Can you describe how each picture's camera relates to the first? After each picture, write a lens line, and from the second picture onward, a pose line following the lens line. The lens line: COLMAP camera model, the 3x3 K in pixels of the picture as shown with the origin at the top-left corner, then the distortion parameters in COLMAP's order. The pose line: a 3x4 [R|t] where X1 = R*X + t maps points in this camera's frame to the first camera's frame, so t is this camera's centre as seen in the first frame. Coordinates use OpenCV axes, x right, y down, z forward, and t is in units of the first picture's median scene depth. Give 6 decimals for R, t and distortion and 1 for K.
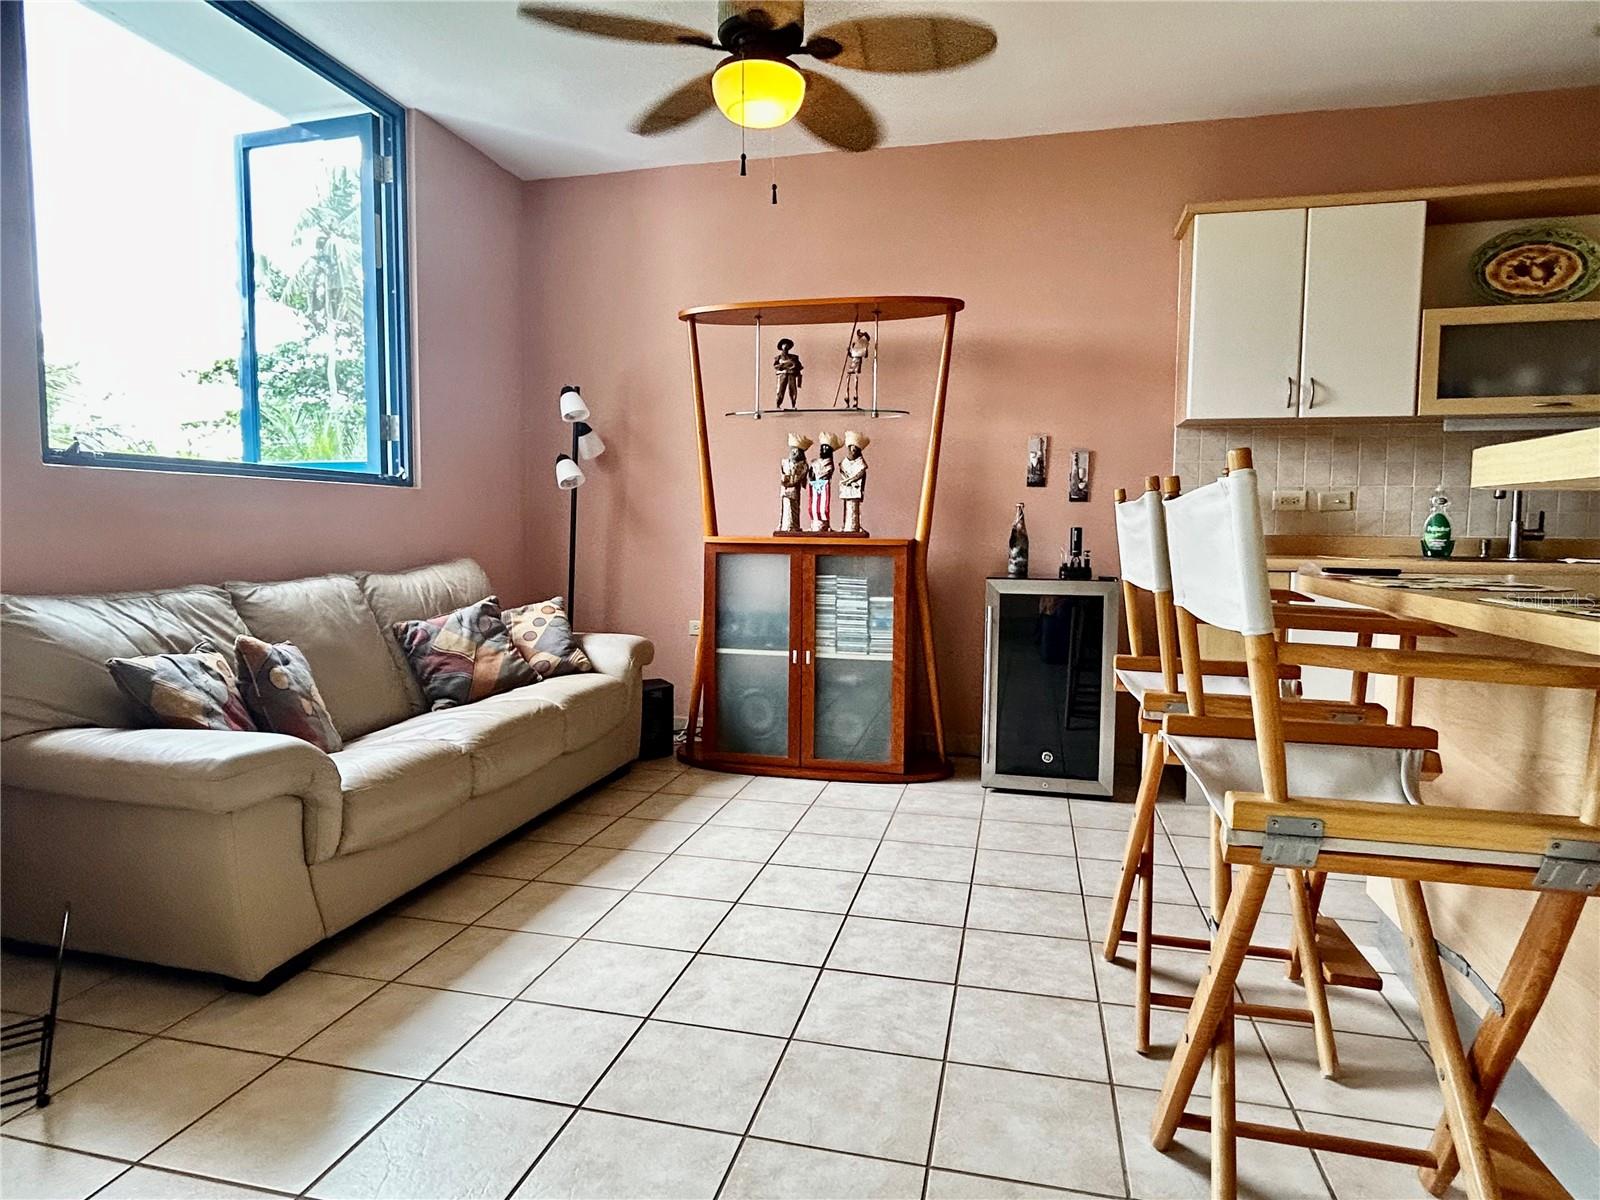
lens RADIAL K [[930.7, 0, 799.4], [0, 930.7, 594.0], [0, 0, 1]] dist [-0.007755, 0.003040]
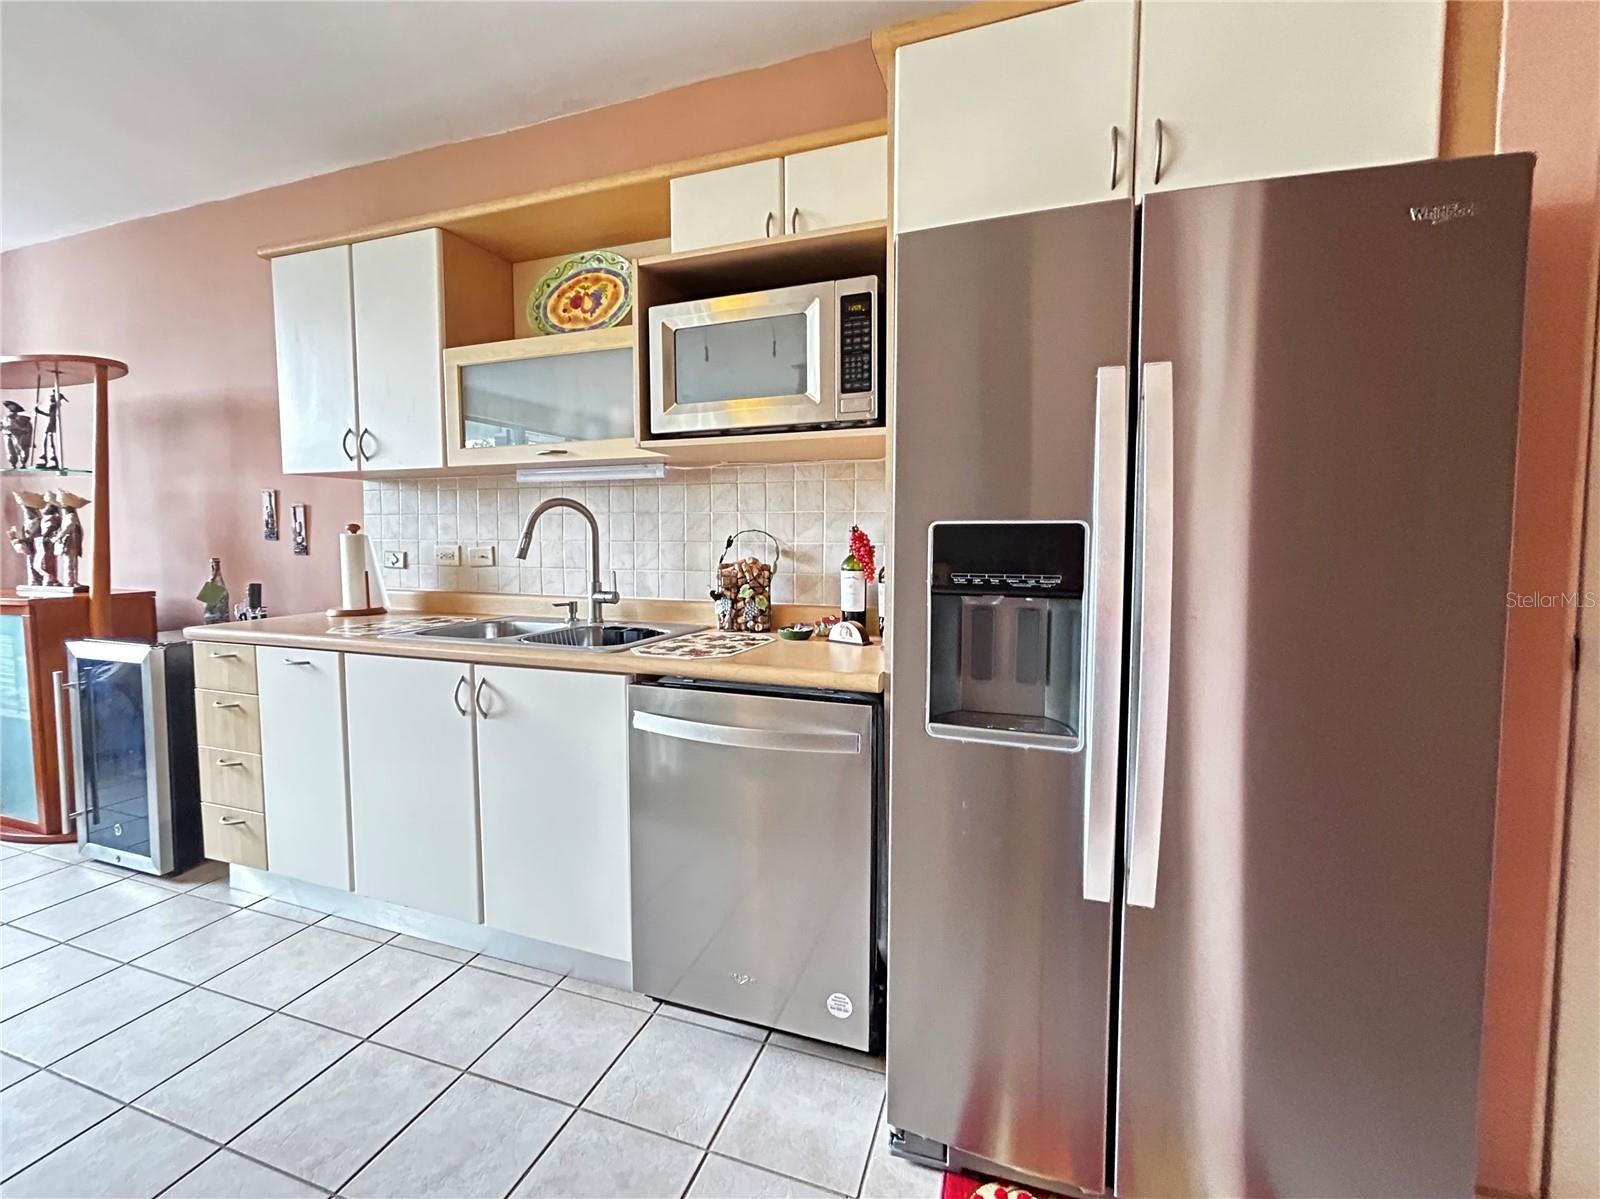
lens RADIAL K [[653.0, 0, 783.5], [0, 653.0, 577.6], [0, 0, 1]] dist [0.001426, 0.000858]
pose [[0.996195, -0.003275, -0.087096, 0.994285], [0.002413, 0.999947, -0.009998, -0.074212], [0.087124, 0.009750, 0.996150, 0.378363]]
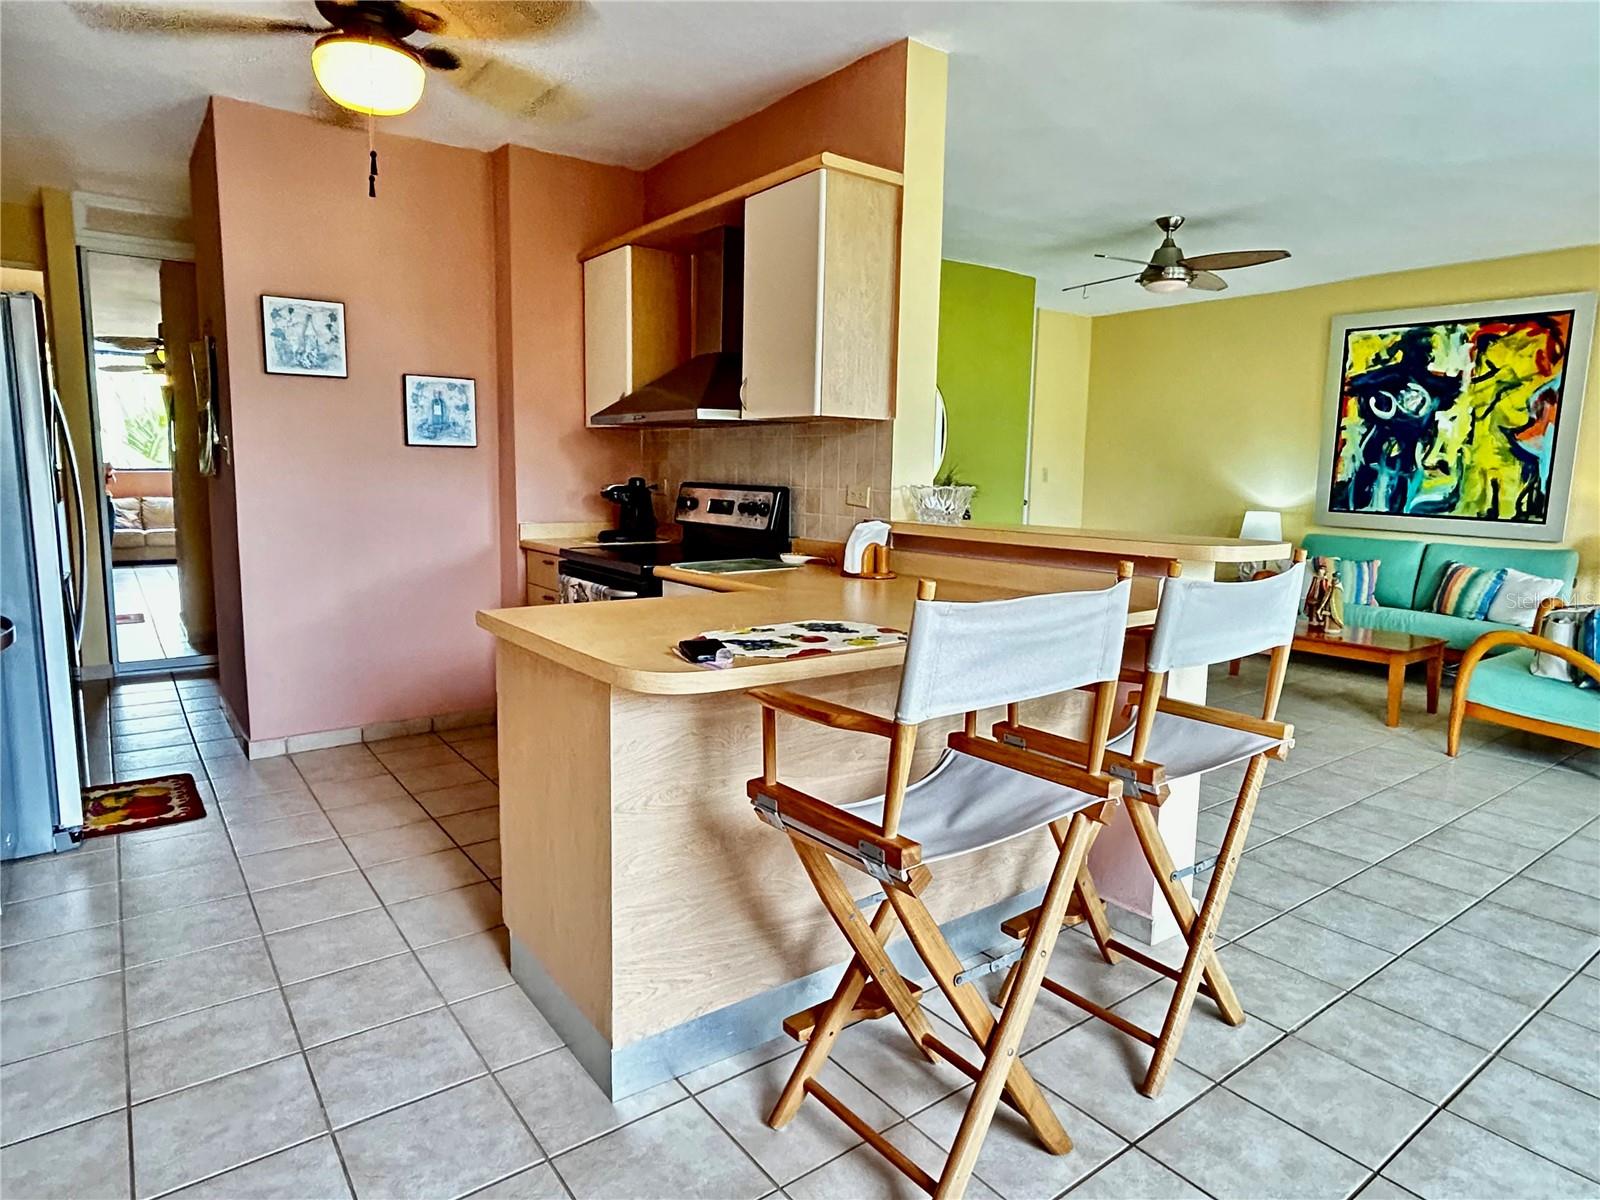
lens RADIAL K [[930.7, 0, 796.5], [0, 930.7, 598.7], [0, 0, 1]] dist [-0.007755, 0.003040]
pose [[-0.774960, -0.109248, 0.622497, 0.024195], [0.020729, 0.980023, 0.197800, -0.136353], [-0.631671, 0.166191, -0.757214, 0.922786]]
